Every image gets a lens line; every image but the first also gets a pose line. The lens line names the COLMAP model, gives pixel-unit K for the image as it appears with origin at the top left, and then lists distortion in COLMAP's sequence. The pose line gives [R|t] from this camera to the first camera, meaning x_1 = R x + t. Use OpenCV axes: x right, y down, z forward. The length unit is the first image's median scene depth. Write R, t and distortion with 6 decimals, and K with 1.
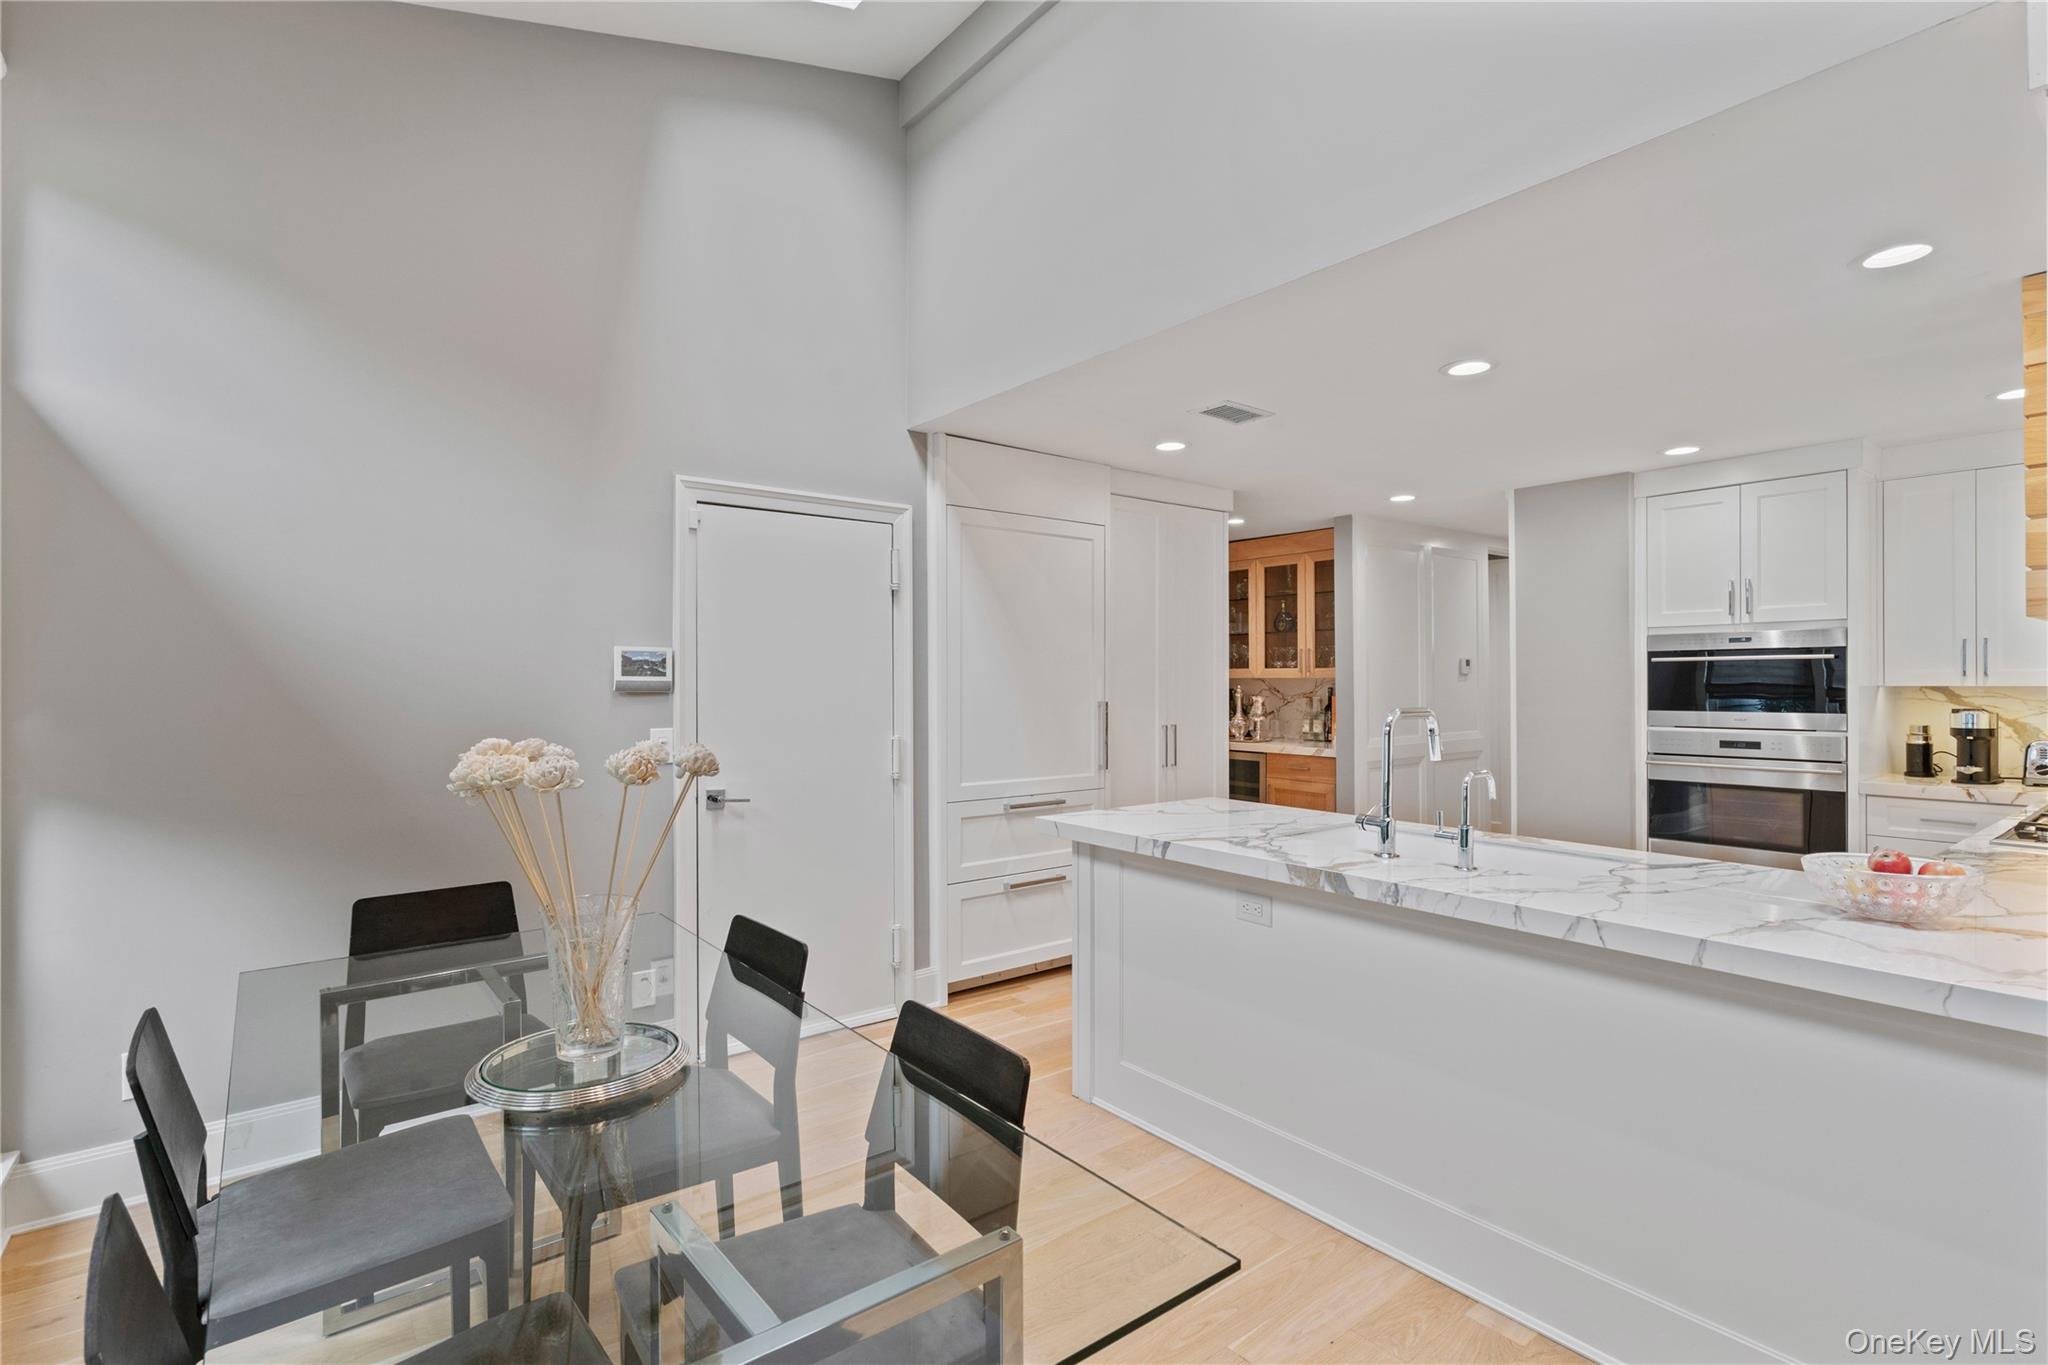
lens RADIAL K [[968.5, 0, 1024.1], [0, 968.5, 686.7], [0, 0, 1]] dist [0.001812, 0.000240]
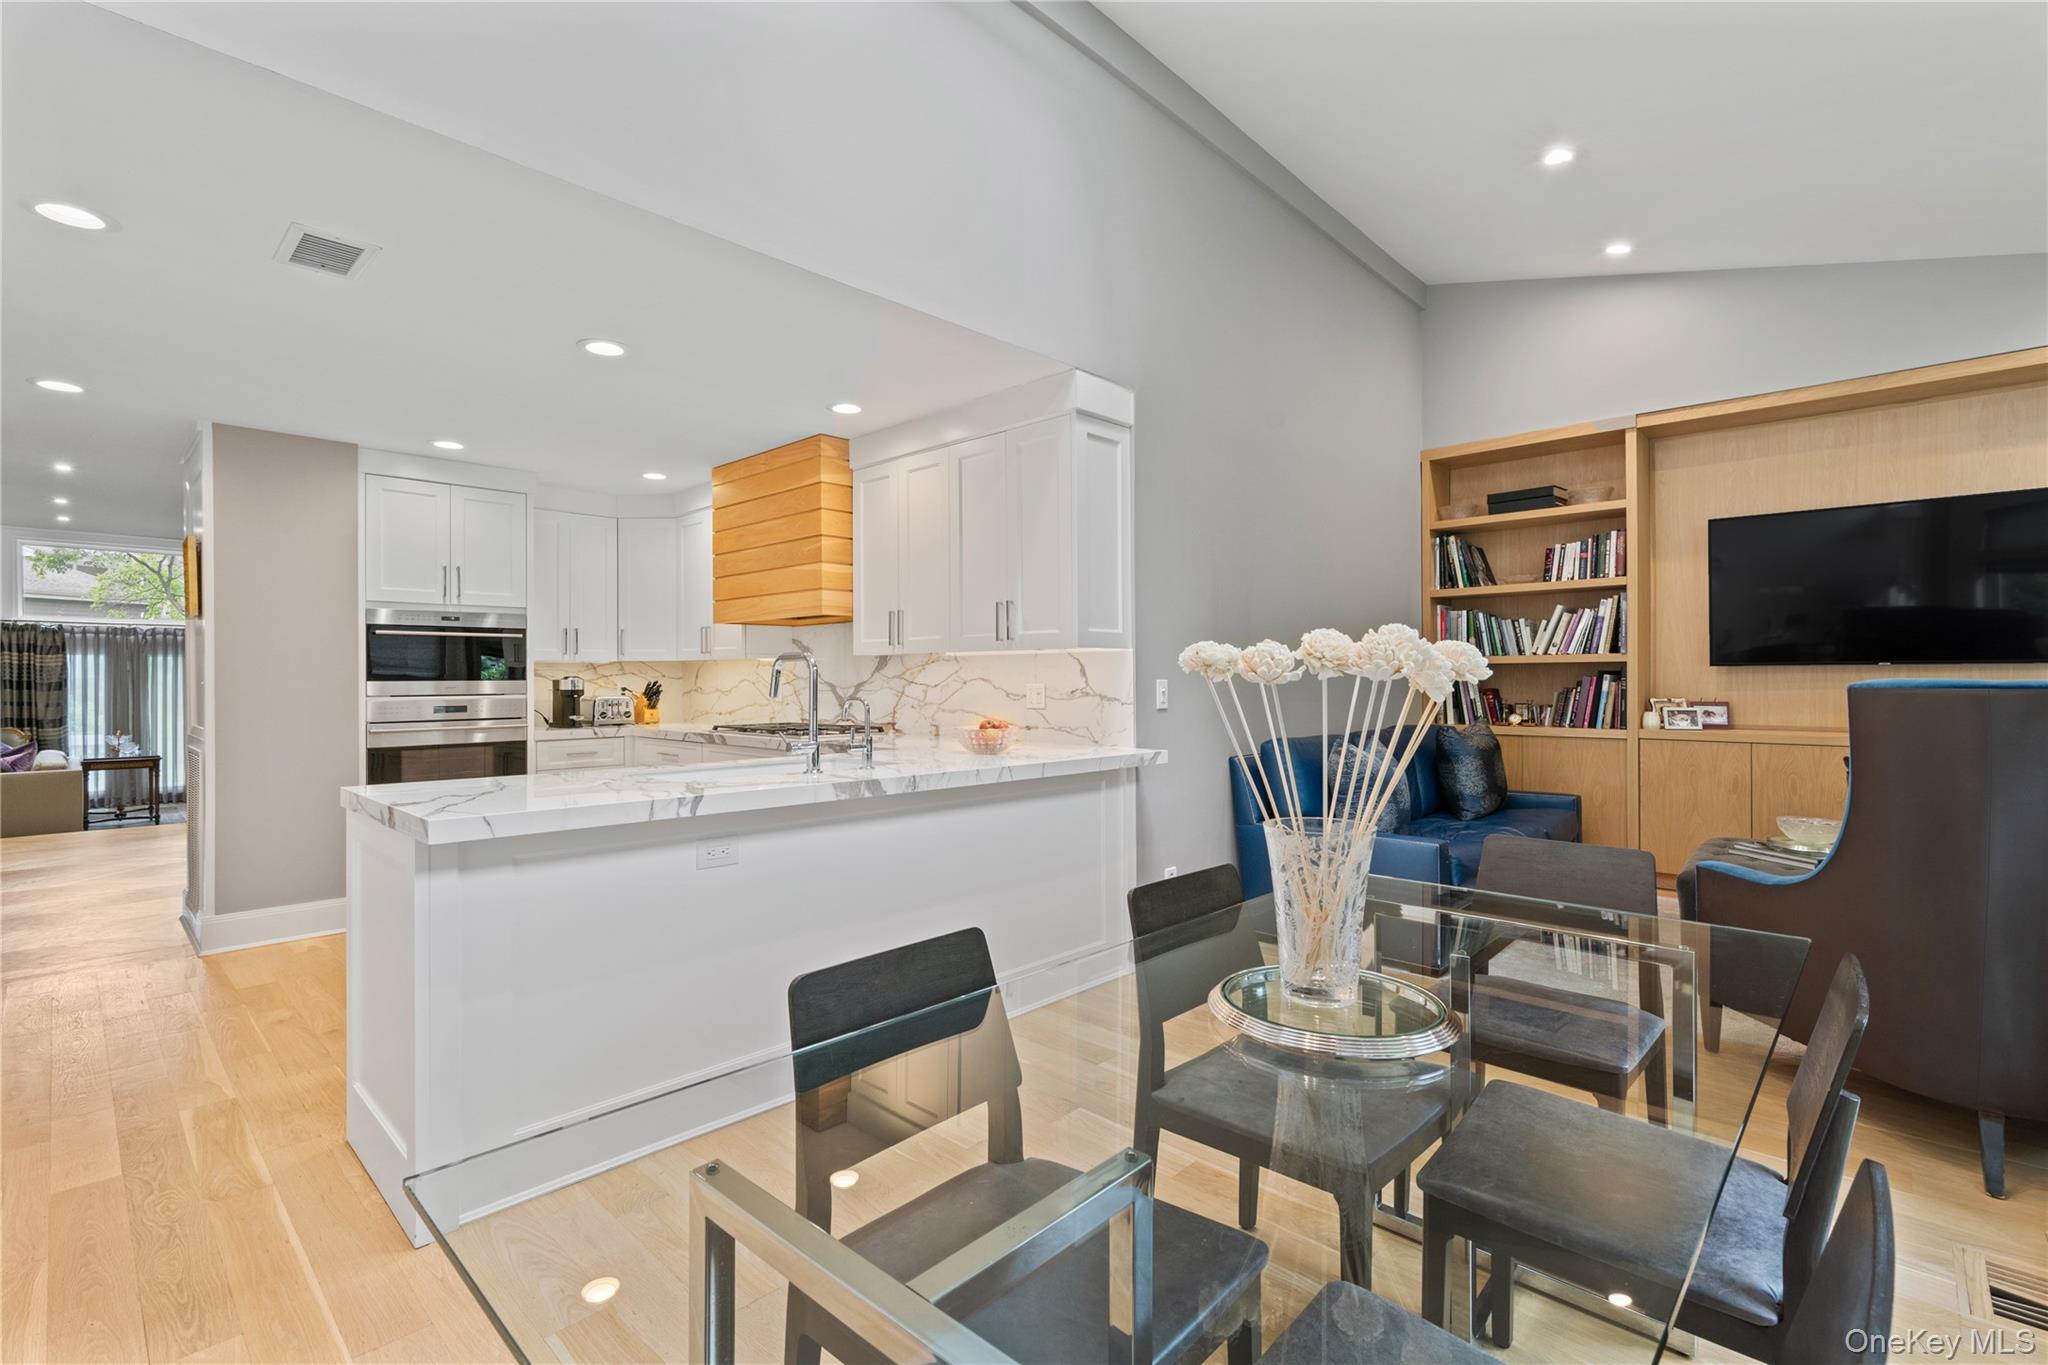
lens RADIAL K [[922.5, 0, 1006.3], [0, 922.5, 675.1], [0, 0, 1]] dist [0.001187, 0.001542]
pose [[-0.148059, 0.010108, 0.988927, -0.476133], [0.006462, 0.999936, -0.009253, 0.035718], [-0.988957, 0.005021, -0.148114, 0.532970]]
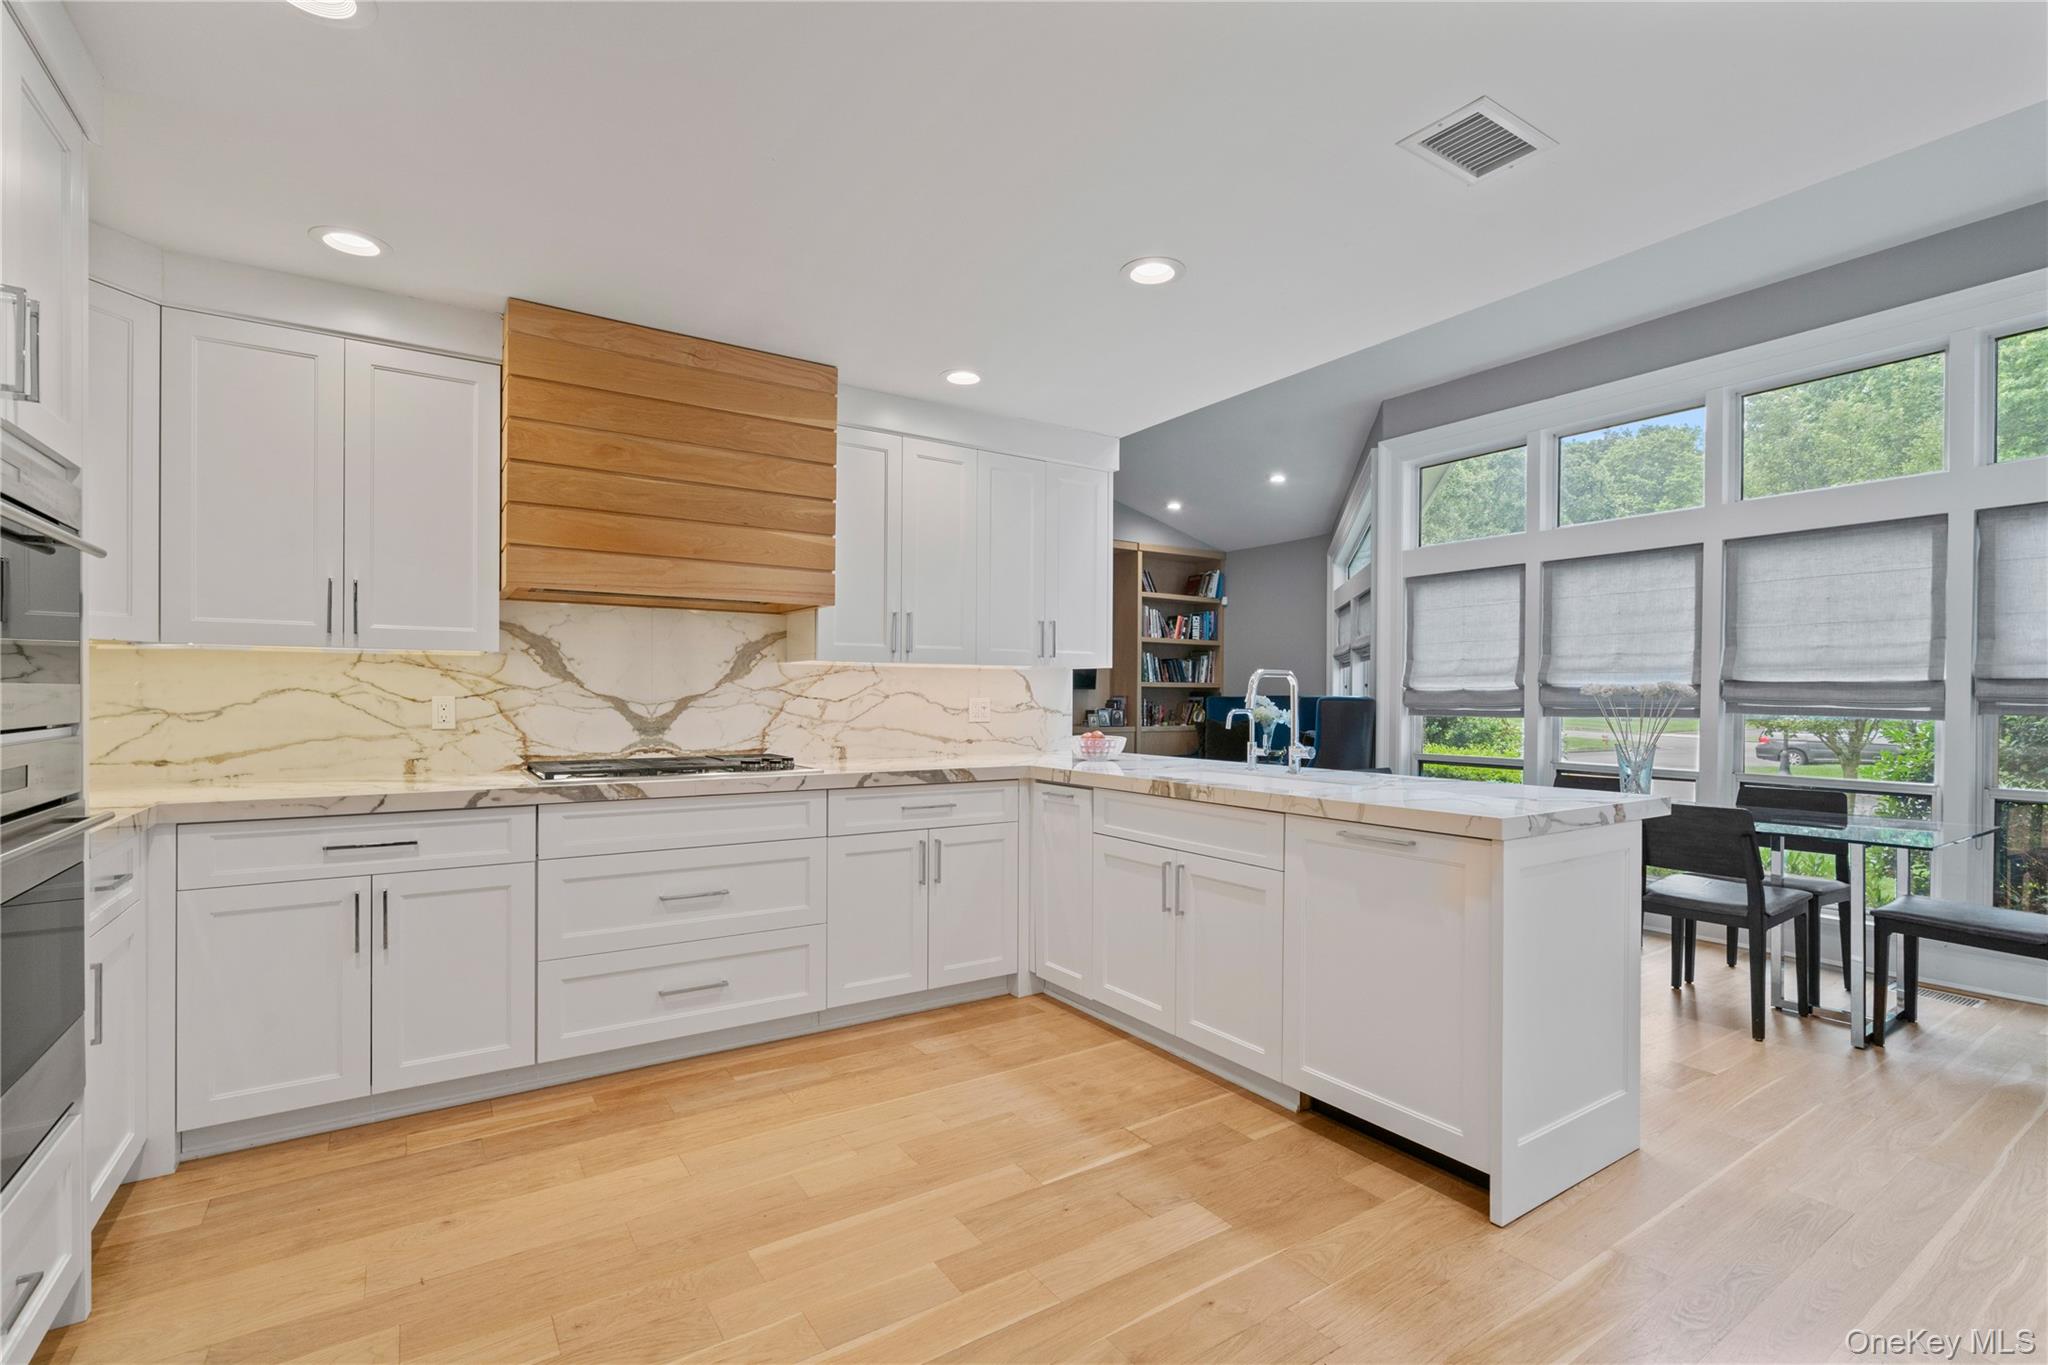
lens RADIAL K [[922.5, 0, 1006.9], [0, 922.5, 699.8], [0, 0, 1]] dist [0.001187, 0.001542]
pose [[-0.997565, 0.000587, 0.069734, 0.358213], [0.001037, 0.999979, 0.006416, 0.031613], [-0.069729, 0.006473, -0.997545, 1.337577]]
